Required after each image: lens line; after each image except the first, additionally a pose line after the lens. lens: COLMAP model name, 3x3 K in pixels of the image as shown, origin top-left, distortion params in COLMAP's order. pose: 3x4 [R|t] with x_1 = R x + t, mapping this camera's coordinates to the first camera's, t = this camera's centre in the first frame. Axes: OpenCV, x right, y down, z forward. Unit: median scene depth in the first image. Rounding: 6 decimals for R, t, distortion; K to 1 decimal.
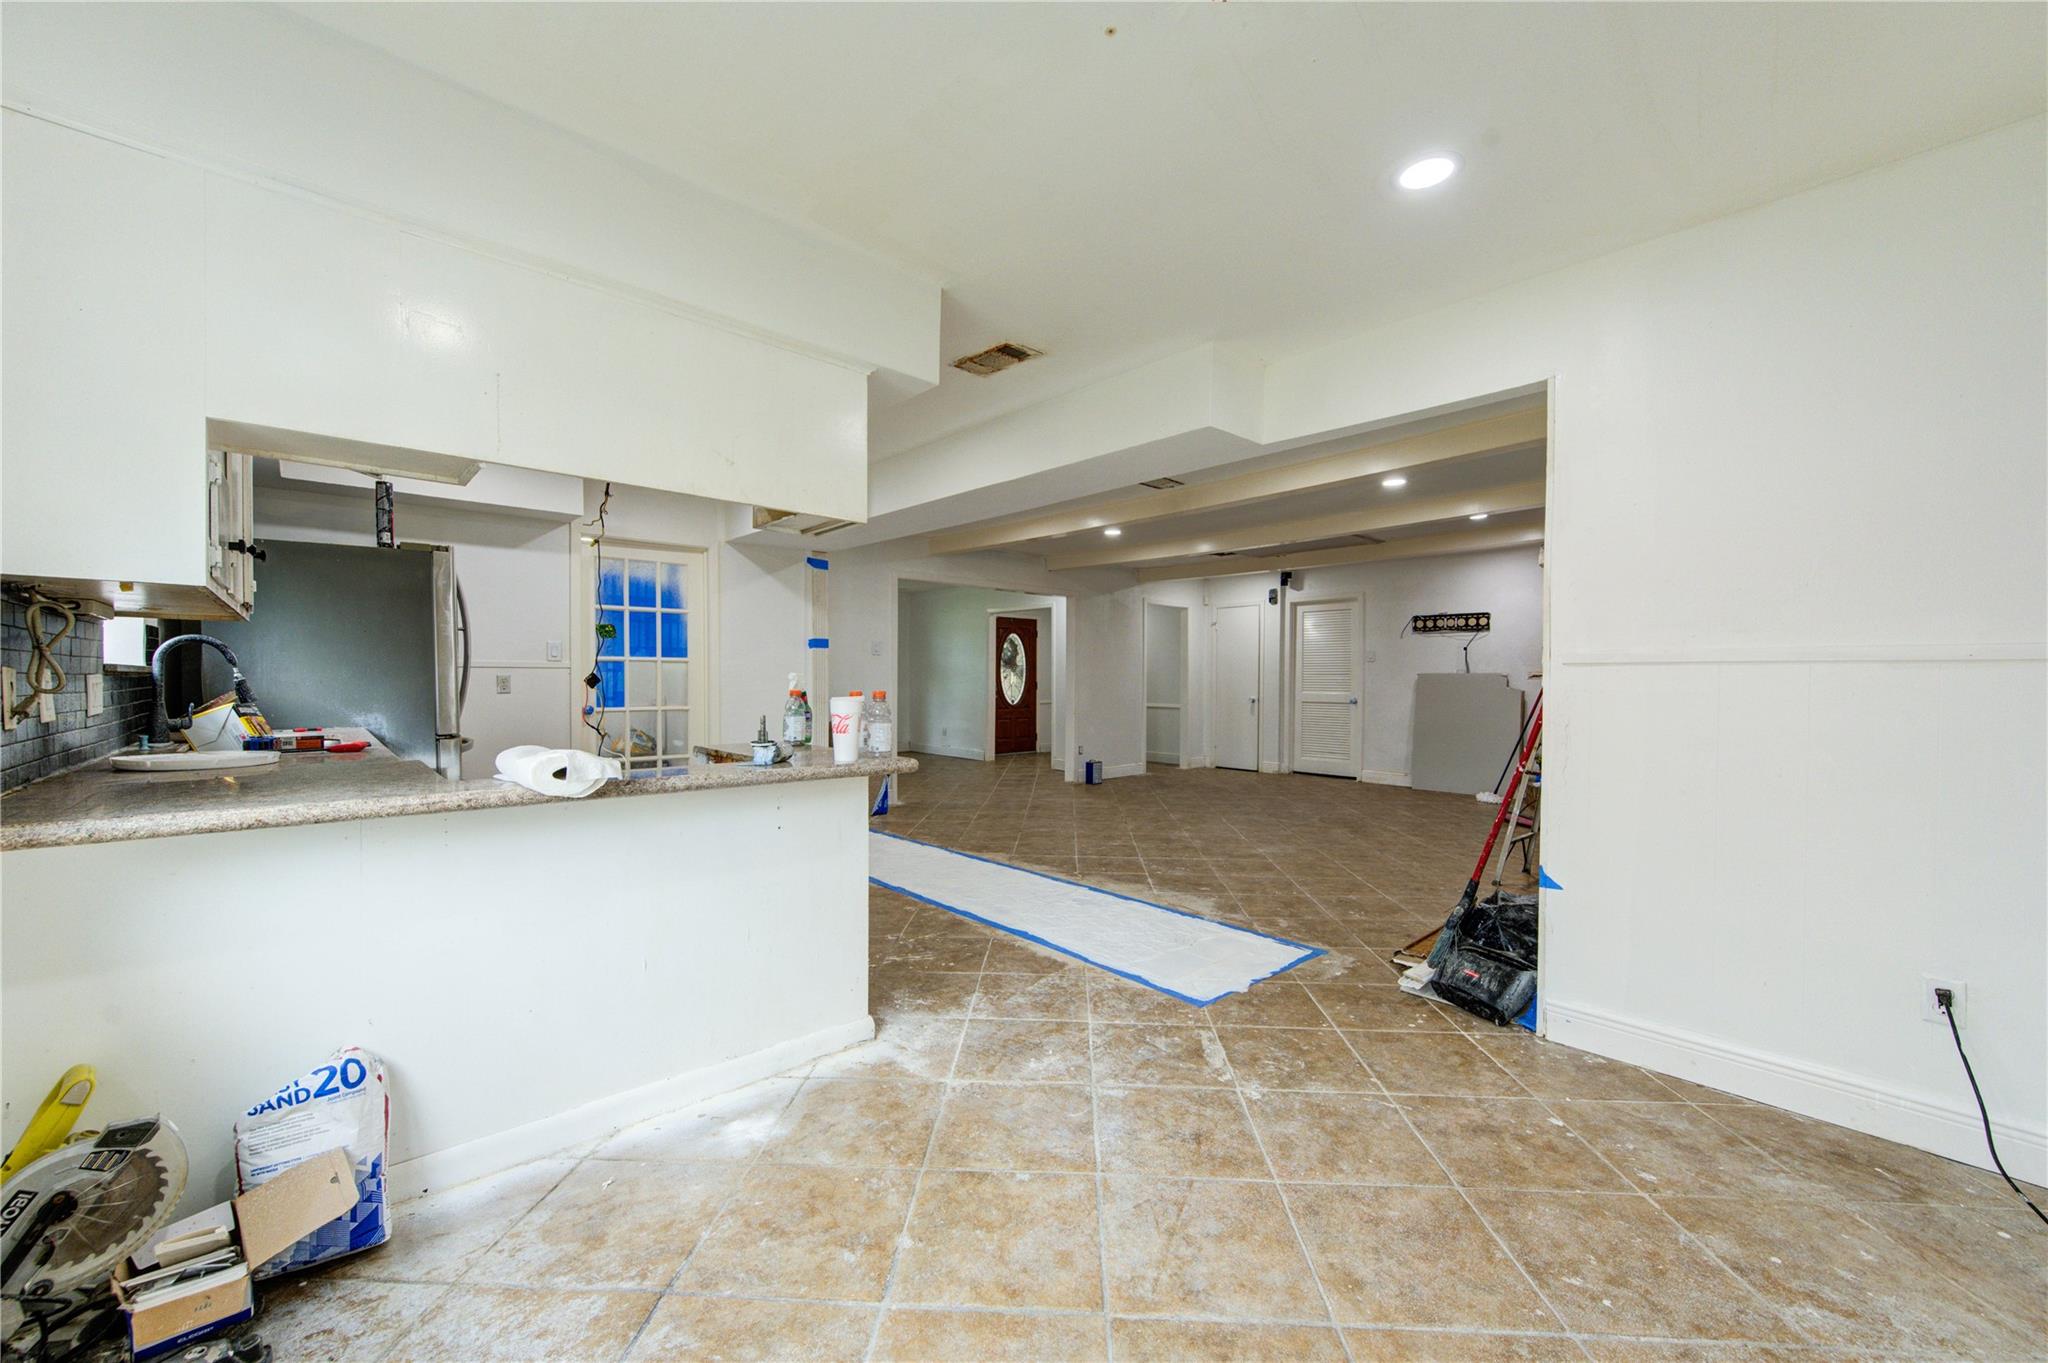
lens RADIAL K [[793.2, 0, 1035.5], [0, 793.2, 682.5], [0, 0, 1]] dist [0.002456, -0.000185]
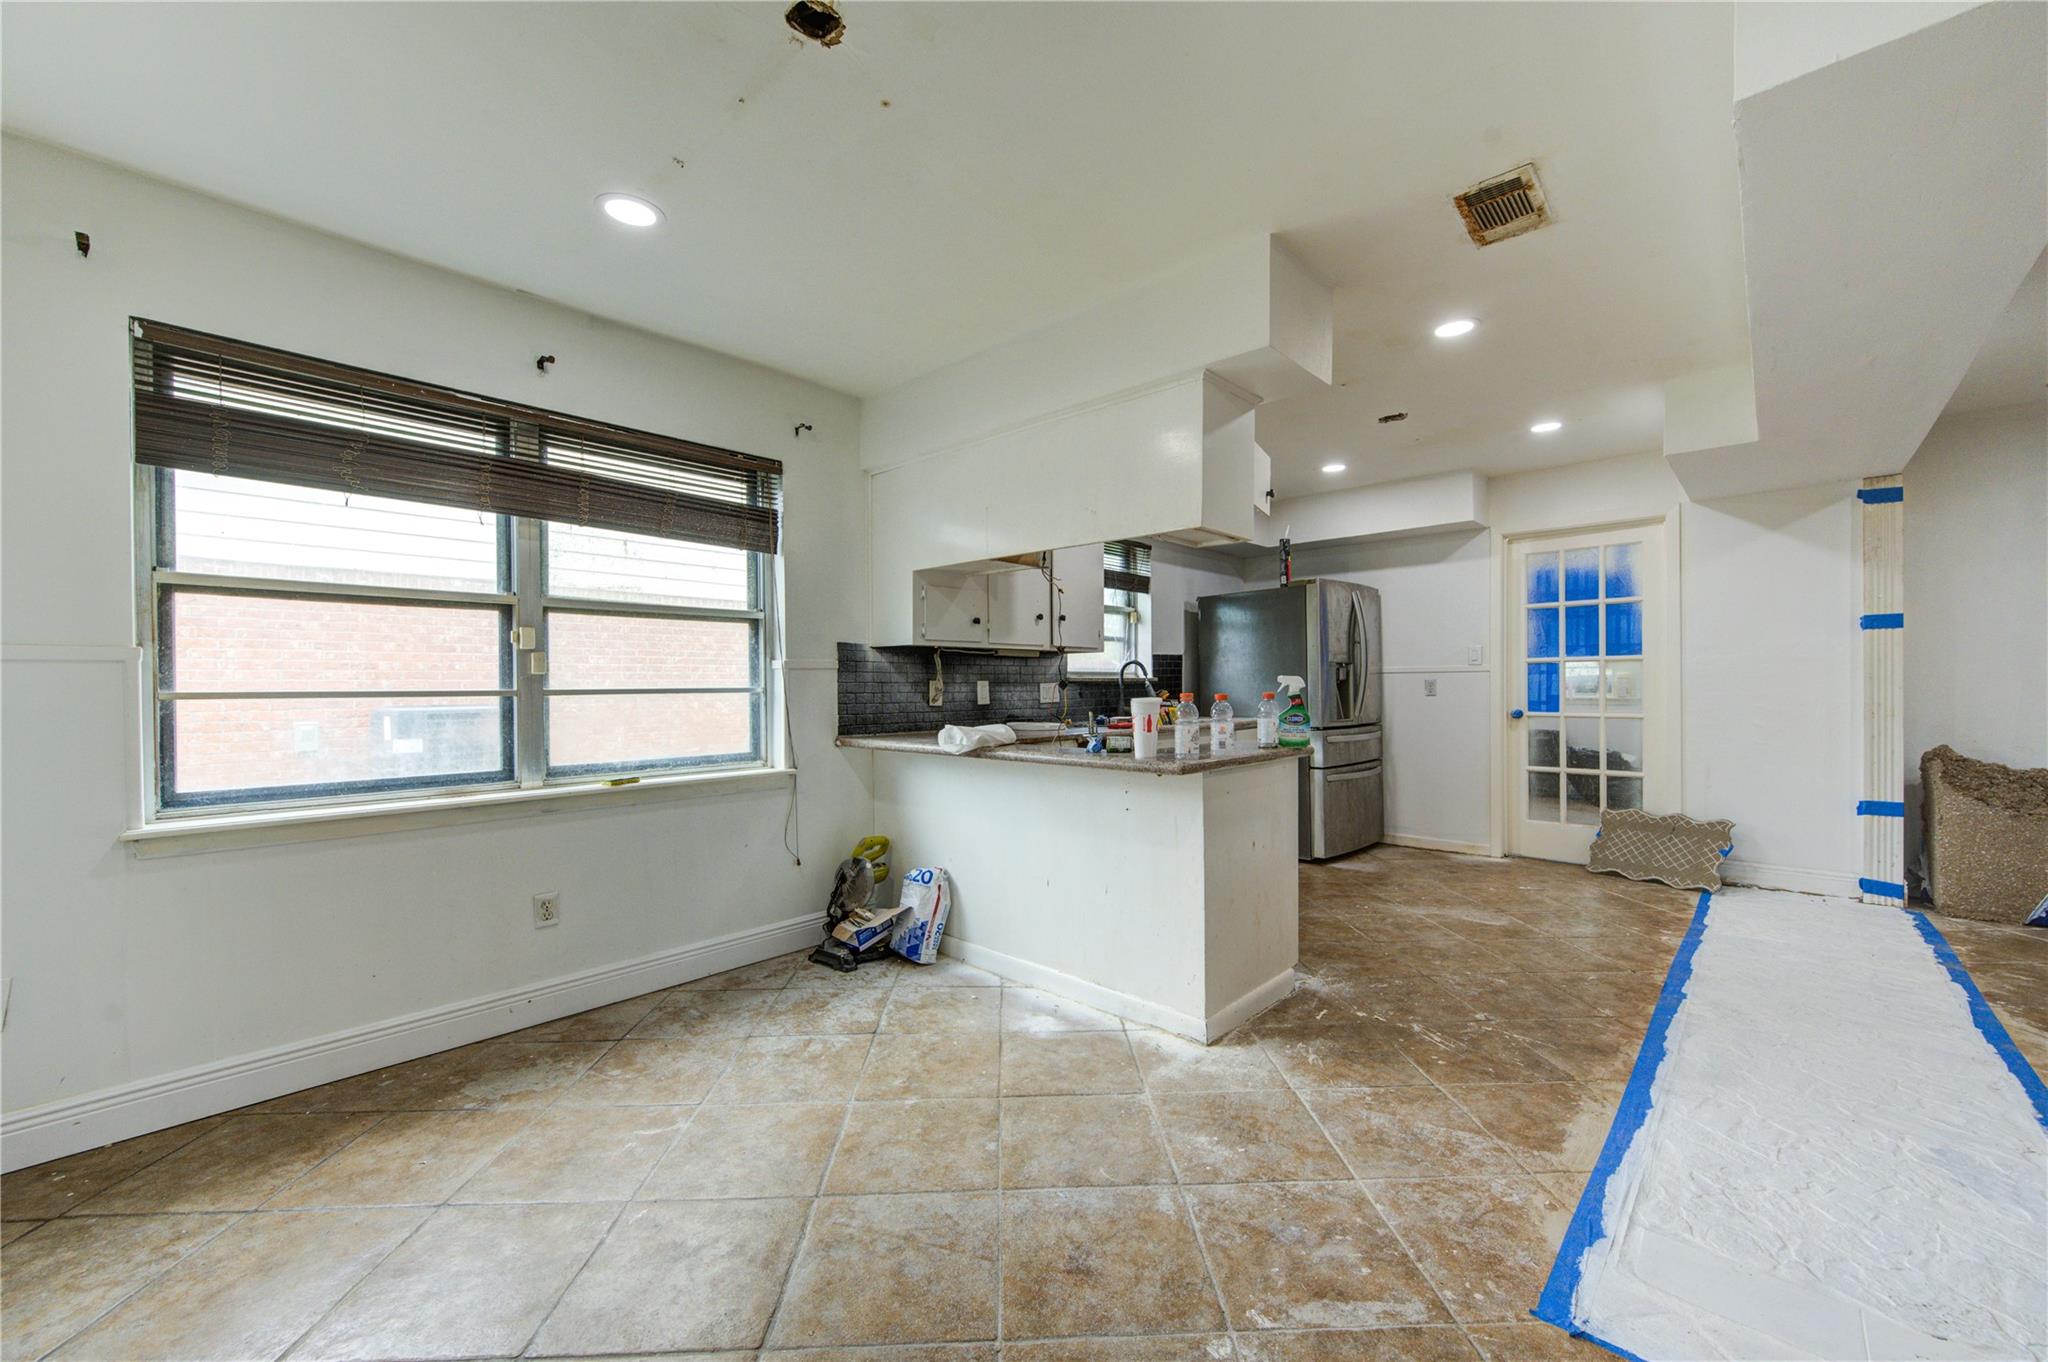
lens RADIAL K [[793.2, 0, 1027.5], [0, 793.2, 685.2], [0, 0, 1]] dist [0.002456, -0.000185]
pose [[0.080130, -0.005286, -0.996770, 0.571848], [0.003529, 0.999981, -0.005020, 0.003427], [0.996778, -0.003115, 0.080147, 0.521324]]
